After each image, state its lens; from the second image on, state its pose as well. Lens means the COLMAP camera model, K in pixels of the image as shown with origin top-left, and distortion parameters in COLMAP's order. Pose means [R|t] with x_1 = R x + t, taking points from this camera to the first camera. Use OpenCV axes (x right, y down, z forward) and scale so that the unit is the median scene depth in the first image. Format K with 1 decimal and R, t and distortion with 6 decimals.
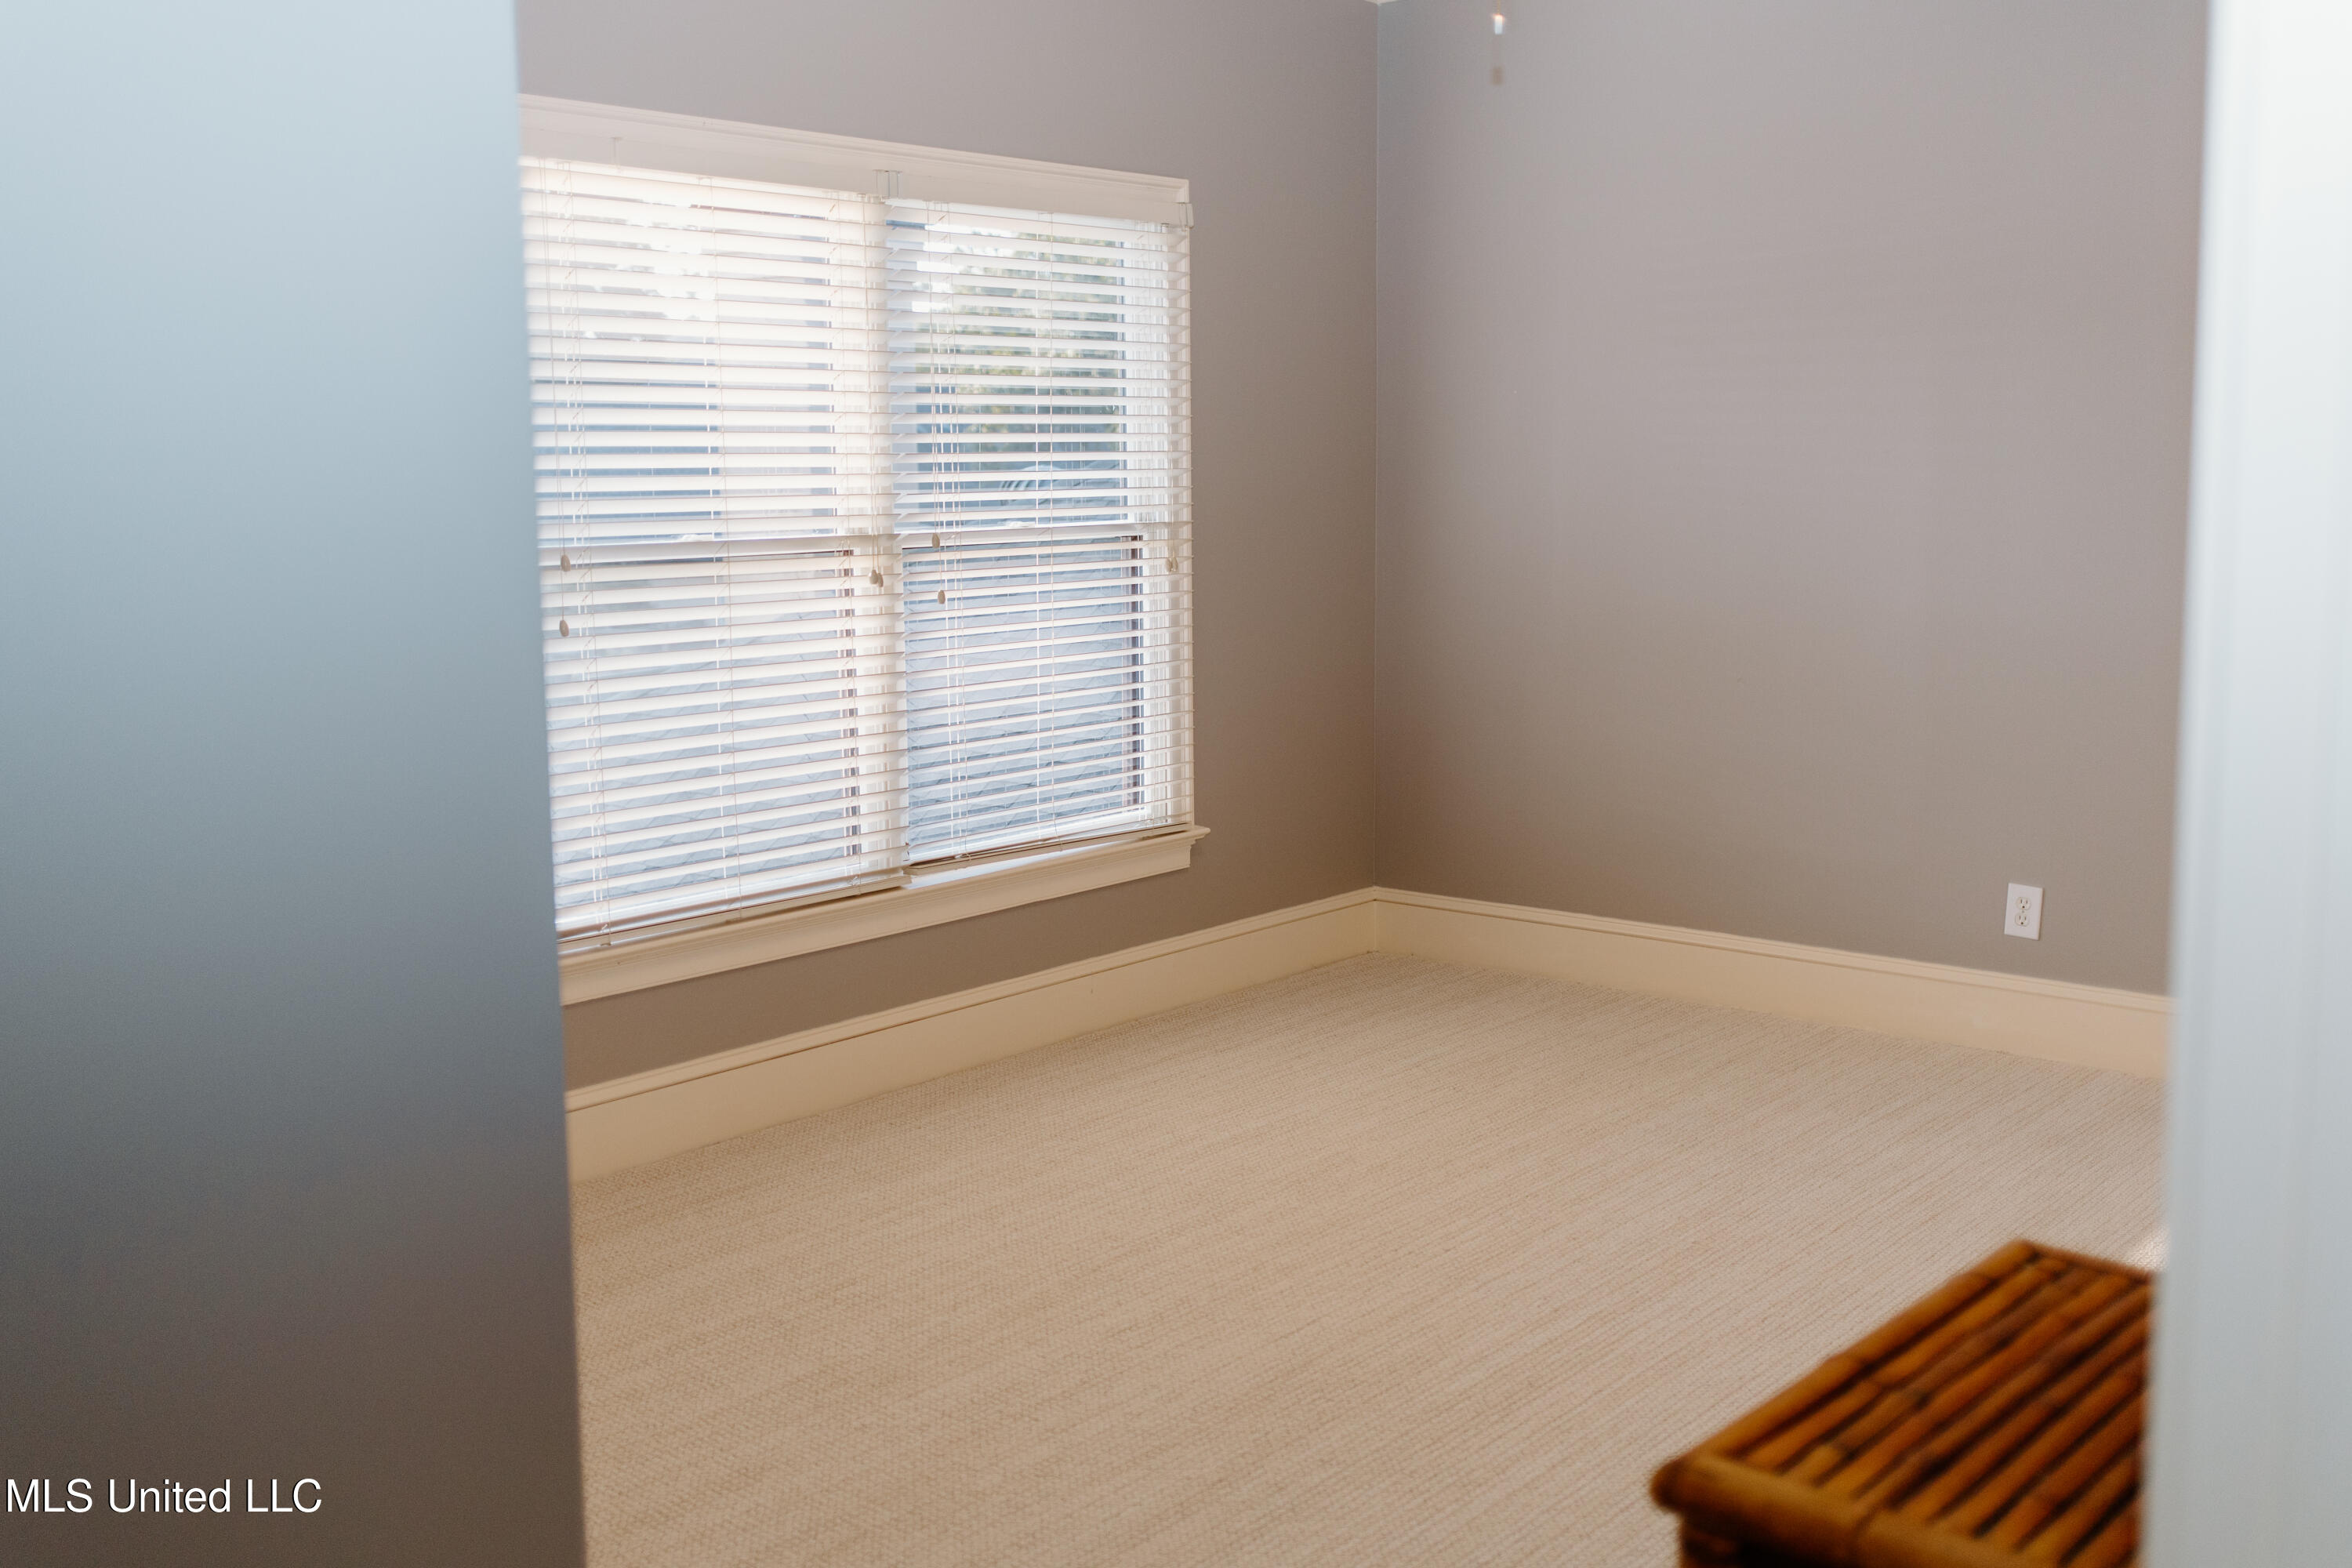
lens RADIAL K [[2225.4, 0, 1173.7], [0, 2225.4, 788.4], [0, 0, 1]] dist [-0.000934, -0.001795]
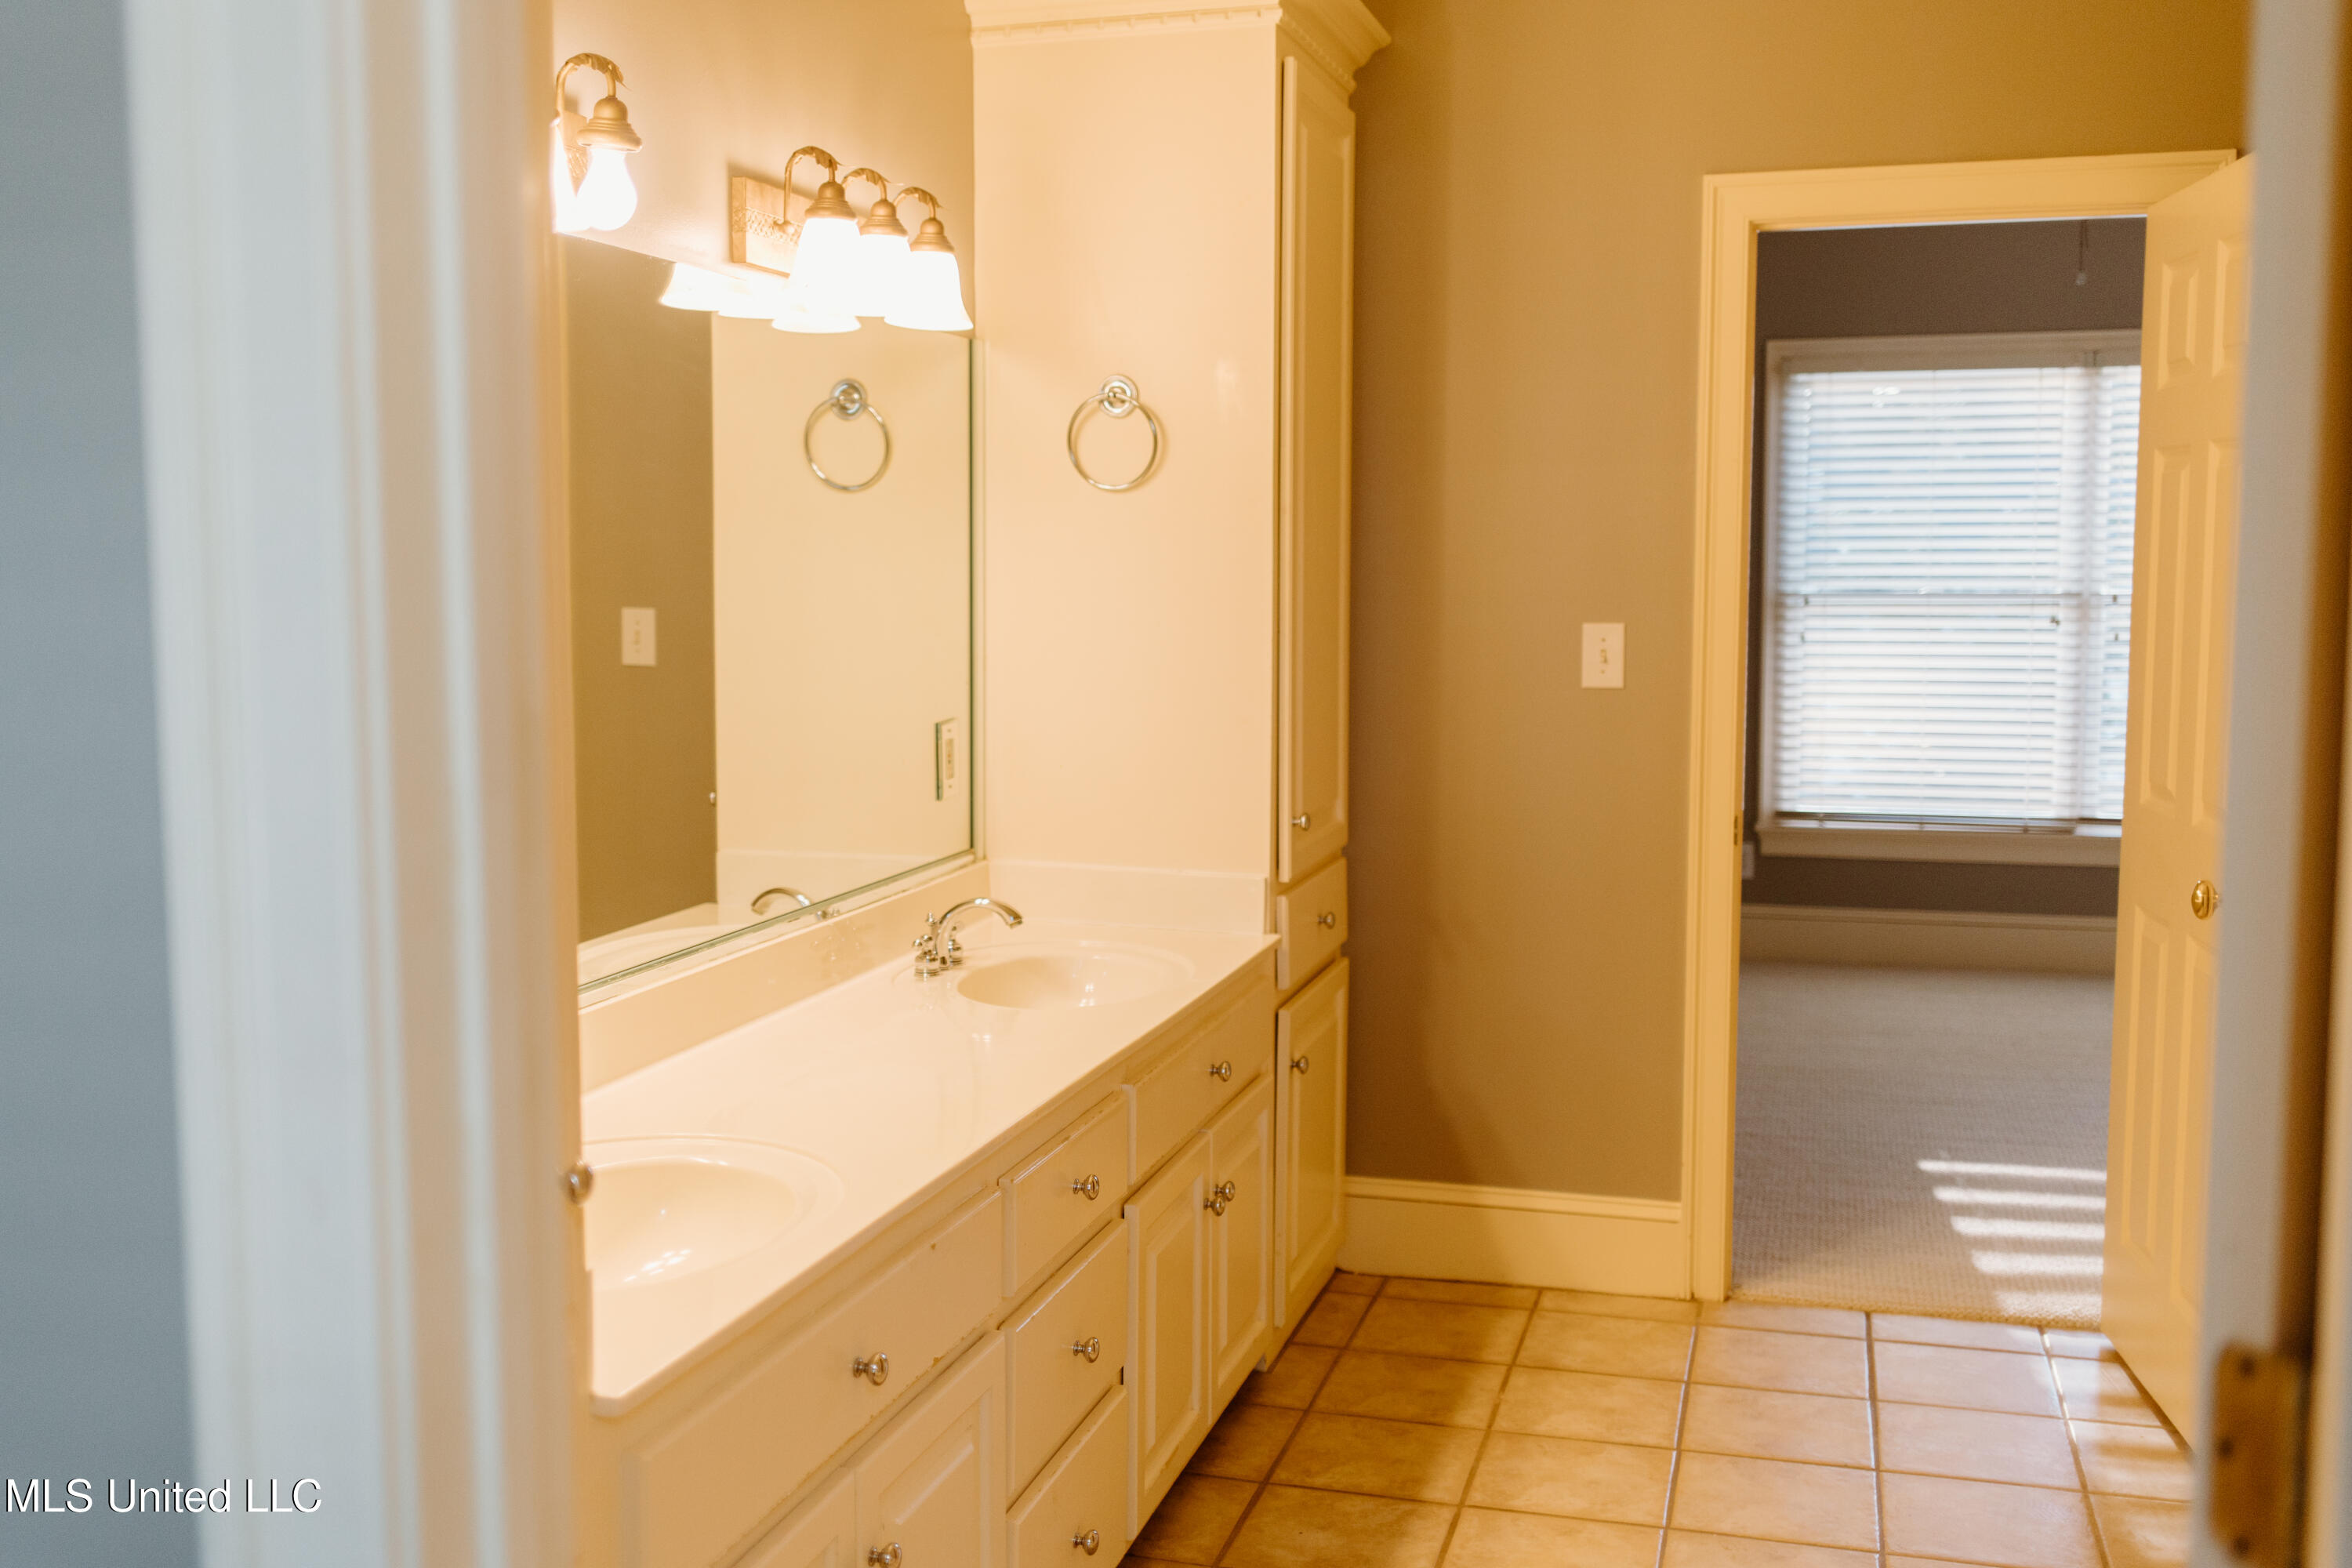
lens RADIAL K [[2229.3, 0, 1176.0], [0, 2229.3, 784.0], [0, 0, 1]] dist [0.008312, -0.005620]
pose [[0.430691, 0.100284, -0.896911, 0.976487], [-0.130511, 0.990282, 0.048054, 0.020032], [0.893013, 0.096361, 0.439593, -0.191379]]
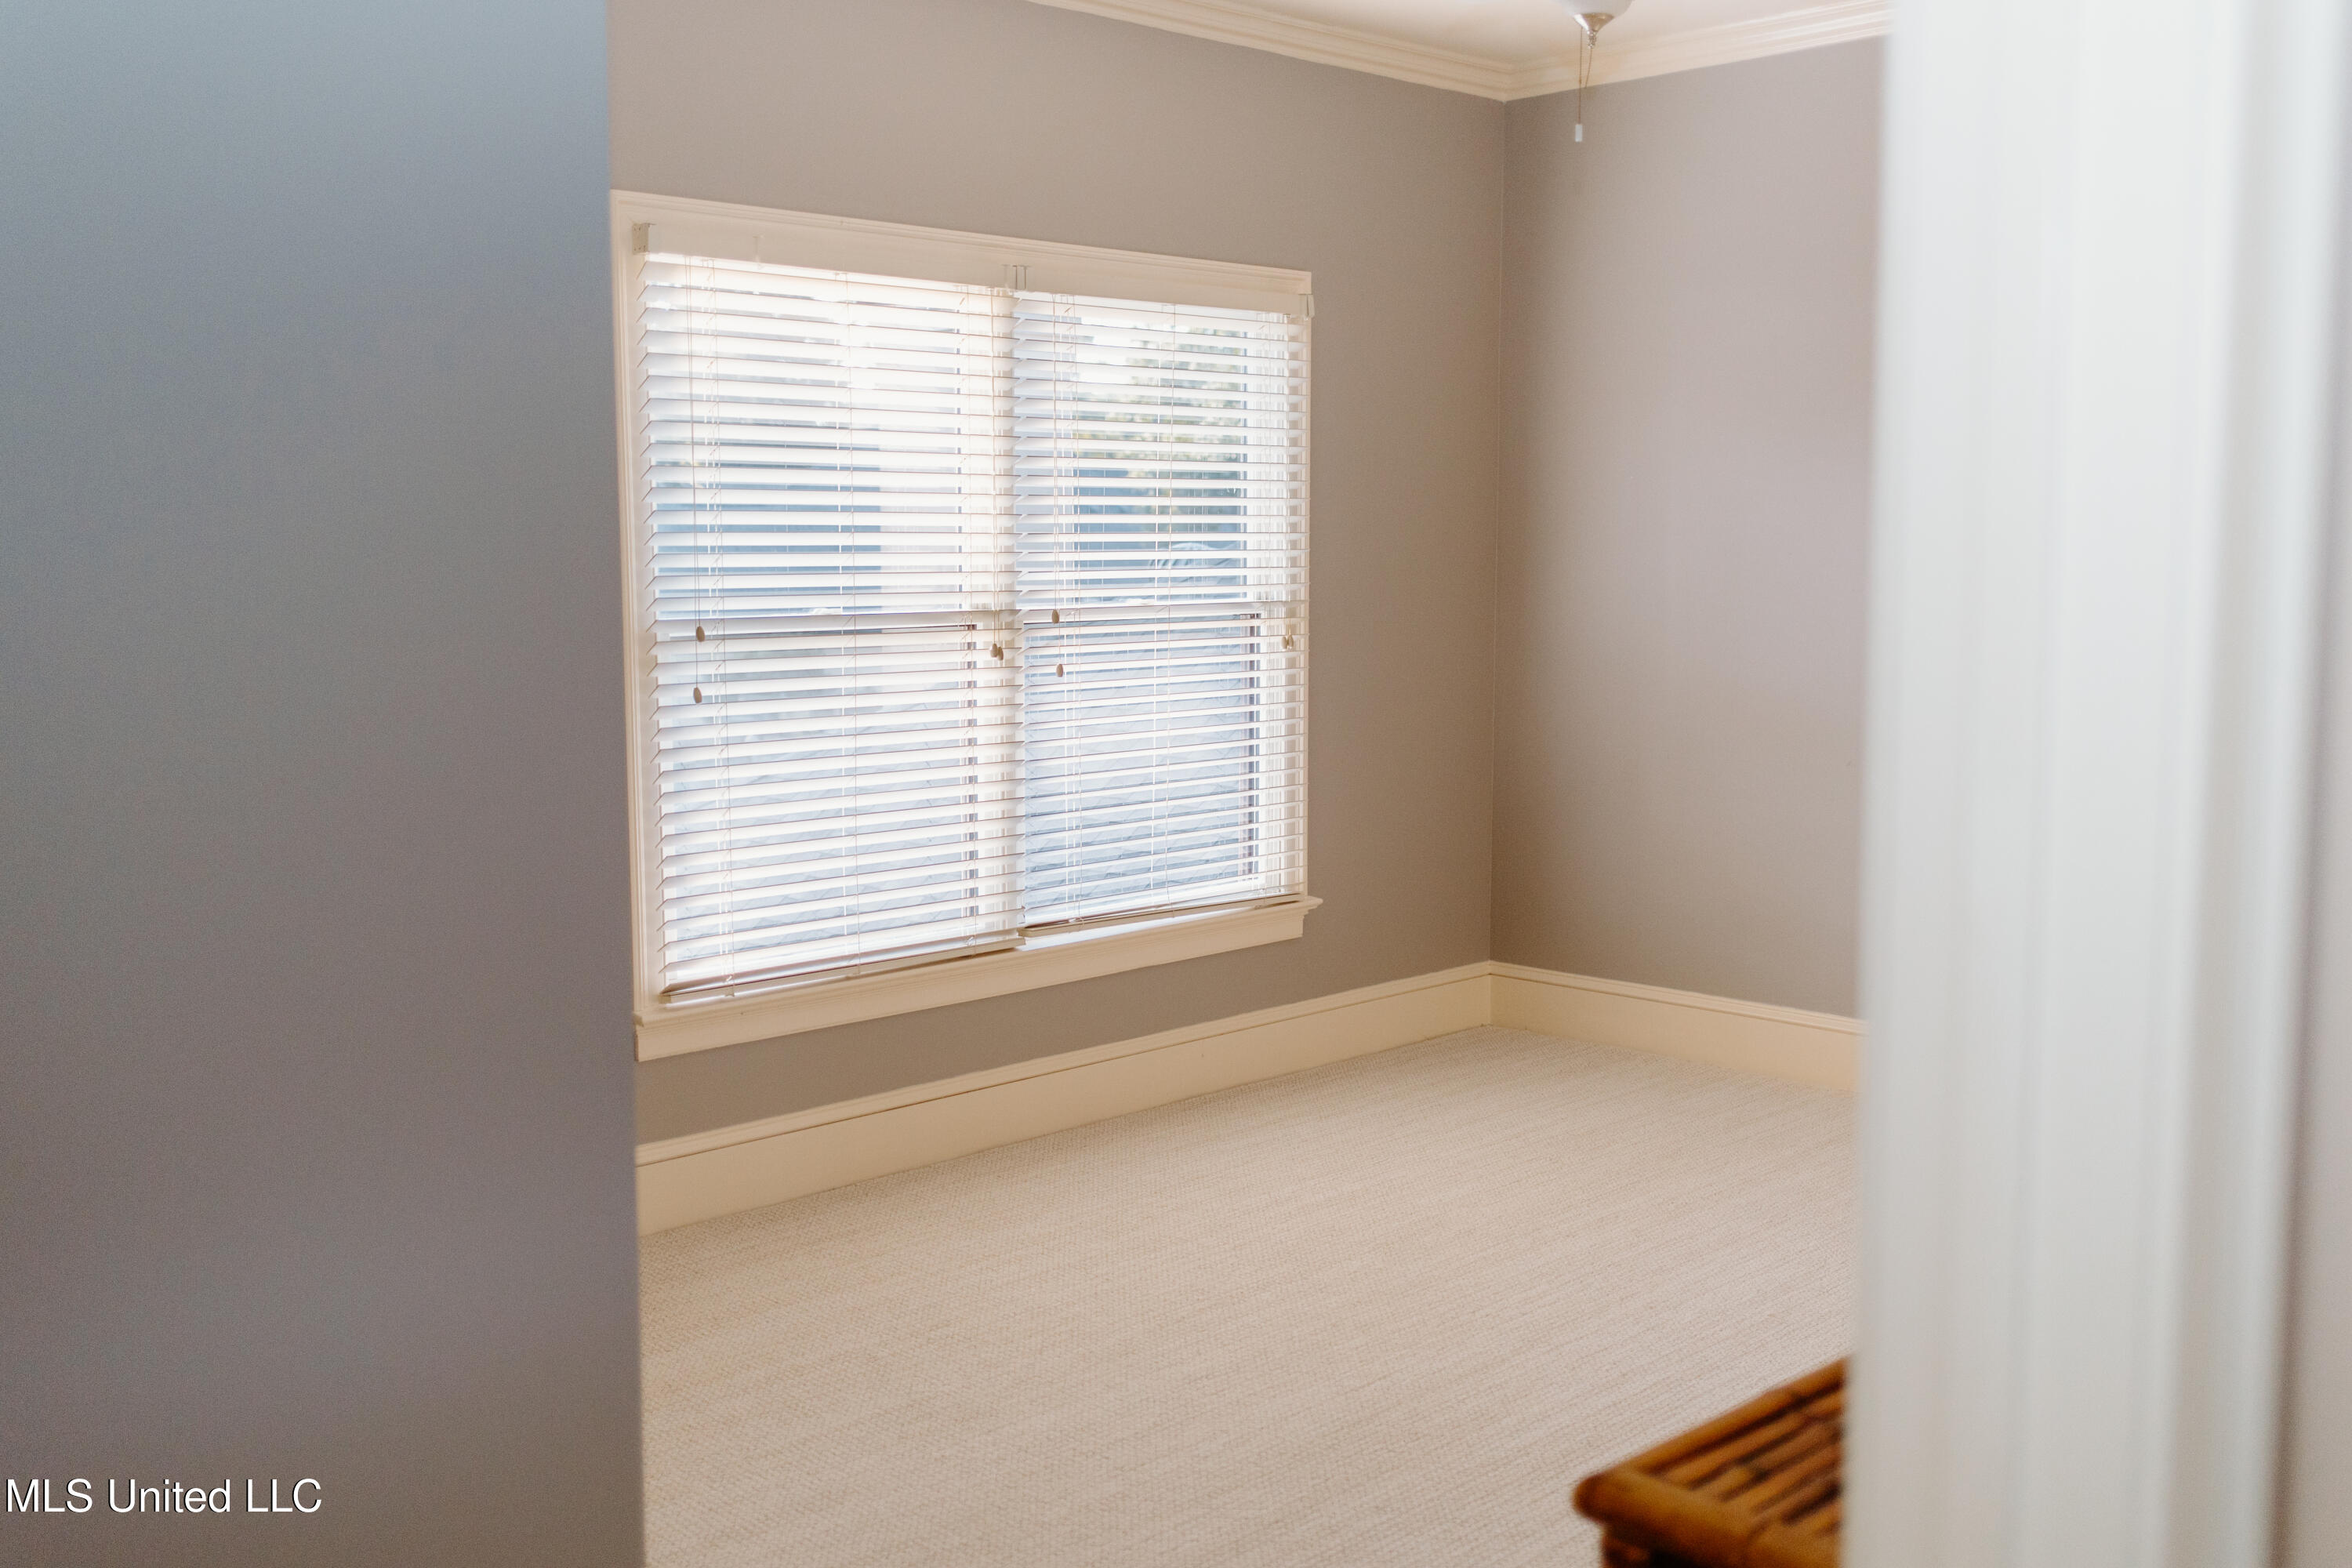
lens RADIAL K [[2229.3, 0, 1176.0], [0, 2229.3, 784.0], [0, 0, 1]] dist [0.008312, -0.005620]
pose [[0.997140, 0.017897, -0.073427, 0.028186], [-0.020424, 0.999220, -0.033809, 0.001429], [0.072765, 0.035212, 0.996727, -0.036157]]
